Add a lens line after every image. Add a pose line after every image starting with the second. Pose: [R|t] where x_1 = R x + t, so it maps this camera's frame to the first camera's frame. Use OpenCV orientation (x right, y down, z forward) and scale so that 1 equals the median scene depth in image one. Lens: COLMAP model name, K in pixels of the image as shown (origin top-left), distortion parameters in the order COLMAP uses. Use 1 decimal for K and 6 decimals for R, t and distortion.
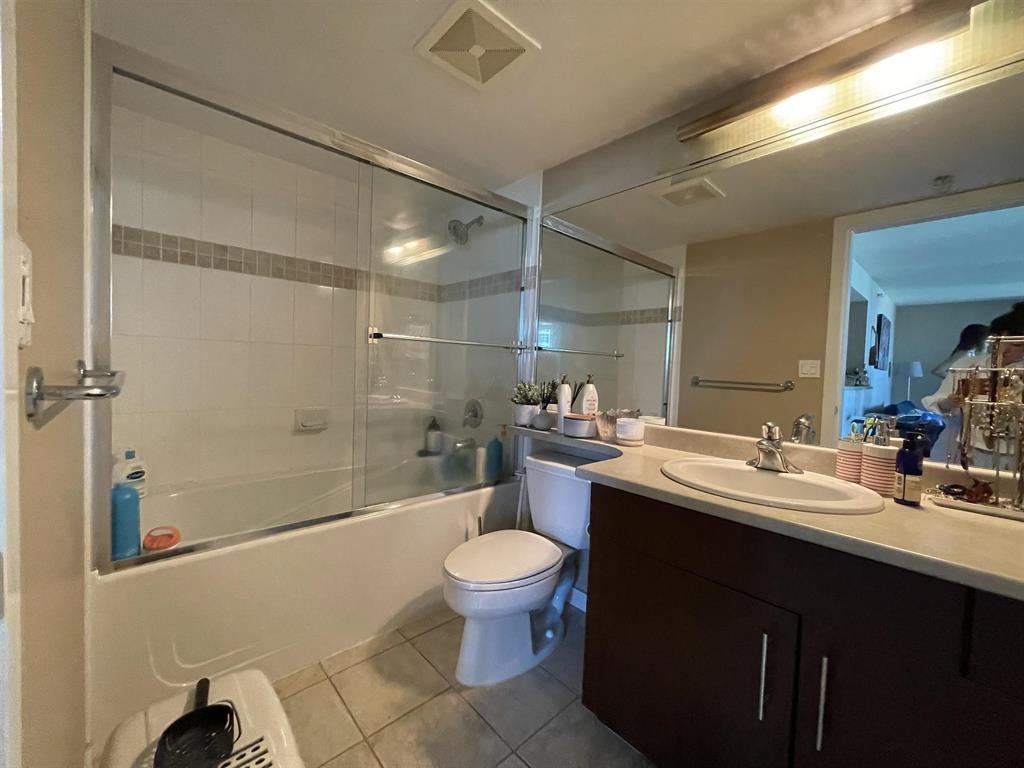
lens RADIAL K [[411.1, 0, 513.4], [0, 411.1, 382.2], [0, 0, 1]] dist [0.000605, 0.000063]
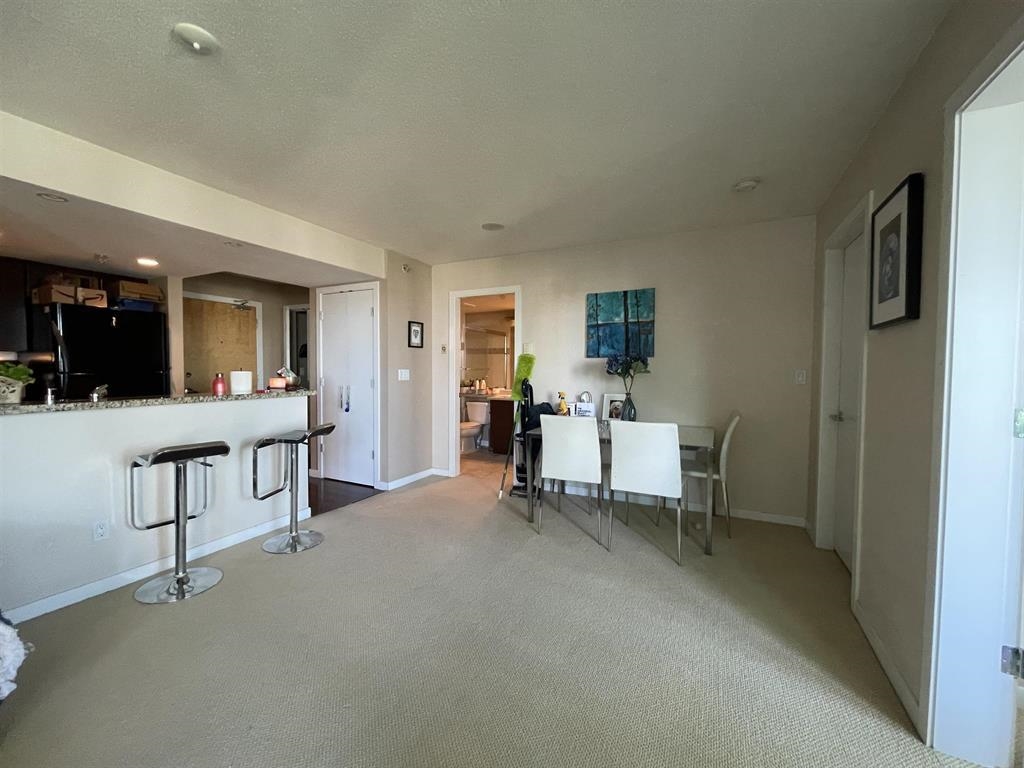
lens RADIAL K [[411.1, 0, 515.1], [0, 411.1, 382.3], [0, 0, 1]] dist [0.000605, 0.000063]
pose [[0.930163, -0.044246, 0.364472, -0.814978], [0.041478, 0.999020, 0.015424, -0.017481], [-0.364797, 0.000771, 0.931087, -2.274525]]
